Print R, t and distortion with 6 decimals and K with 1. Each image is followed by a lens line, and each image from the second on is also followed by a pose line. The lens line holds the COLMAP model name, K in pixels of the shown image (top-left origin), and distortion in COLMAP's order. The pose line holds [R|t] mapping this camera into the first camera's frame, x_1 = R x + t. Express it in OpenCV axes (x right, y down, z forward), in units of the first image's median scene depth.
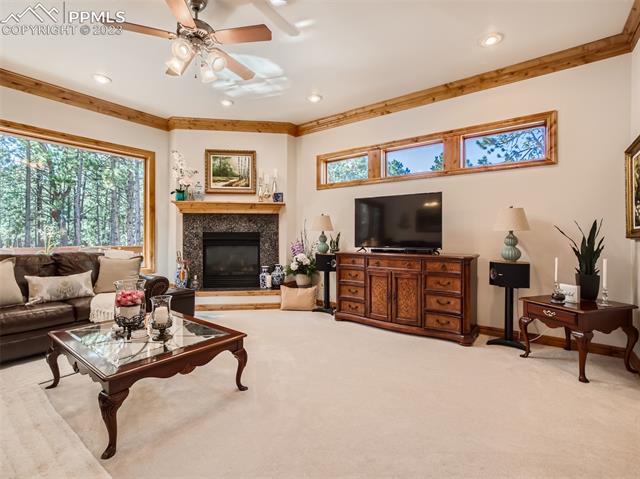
lens RADIAL K [[307.8, 0, 322.0], [0, 307.8, 238.2], [0, 0, 1]] dist [-0.003915, 0.000330]
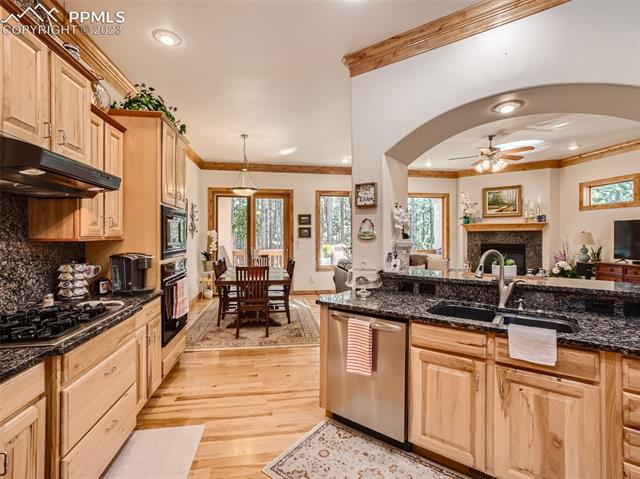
lens RADIAL K [[307.8, 0, 322.7], [0, 307.8, 236.6], [0, 0, 1]] dist [-0.003915, 0.000330]
pose [[0.725198, -0.000359, -0.688541, 0.087635], [-0.004098, 0.999980, -0.004838, -0.043117], [0.688528, 0.006330, 0.725182, -0.627081]]
